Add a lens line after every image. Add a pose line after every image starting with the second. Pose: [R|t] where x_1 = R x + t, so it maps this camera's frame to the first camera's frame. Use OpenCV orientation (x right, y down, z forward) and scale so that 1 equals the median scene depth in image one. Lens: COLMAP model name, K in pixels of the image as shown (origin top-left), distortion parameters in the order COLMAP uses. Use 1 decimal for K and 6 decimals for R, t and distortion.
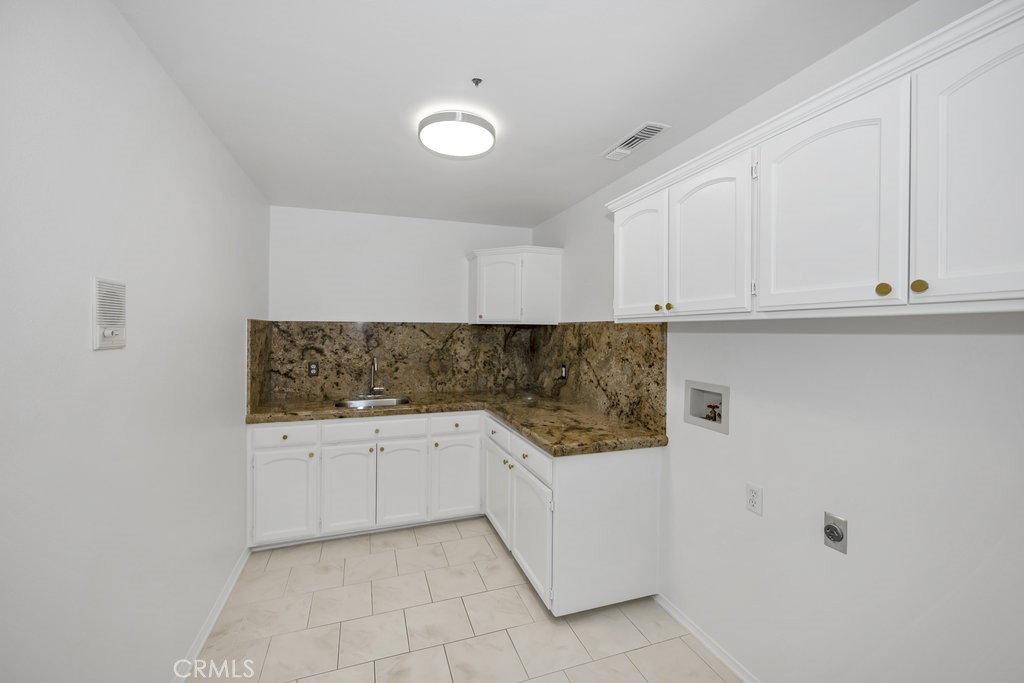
lens RADIAL K [[414.8, 0, 511.1], [0, 414.8, 333.0], [0, 0, 1]] dist [-0.001033, 0.000016]
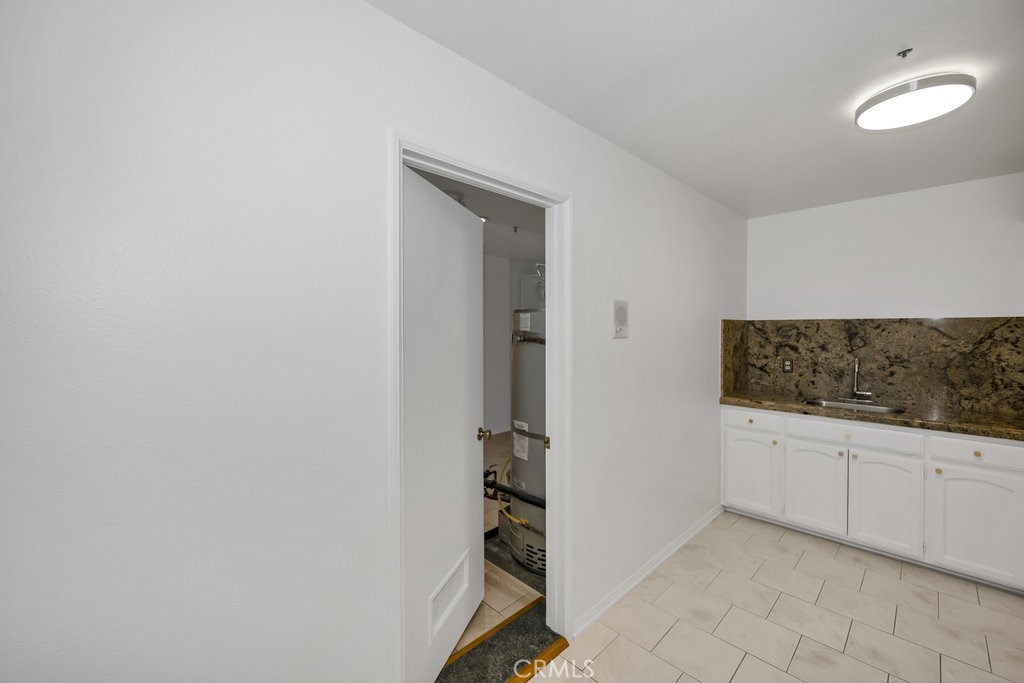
lens RADIAL K [[414.8, 0, 511.1], [0, 414.8, 333.0], [0, 0, 1]] dist [-0.001033, 0.000016]
pose [[0.427820, 0.005448, -0.903848, 0.169882], [-0.004186, 0.999983, 0.004046, 0.003856], [0.903854, 0.002053, 0.427835, -0.076695]]
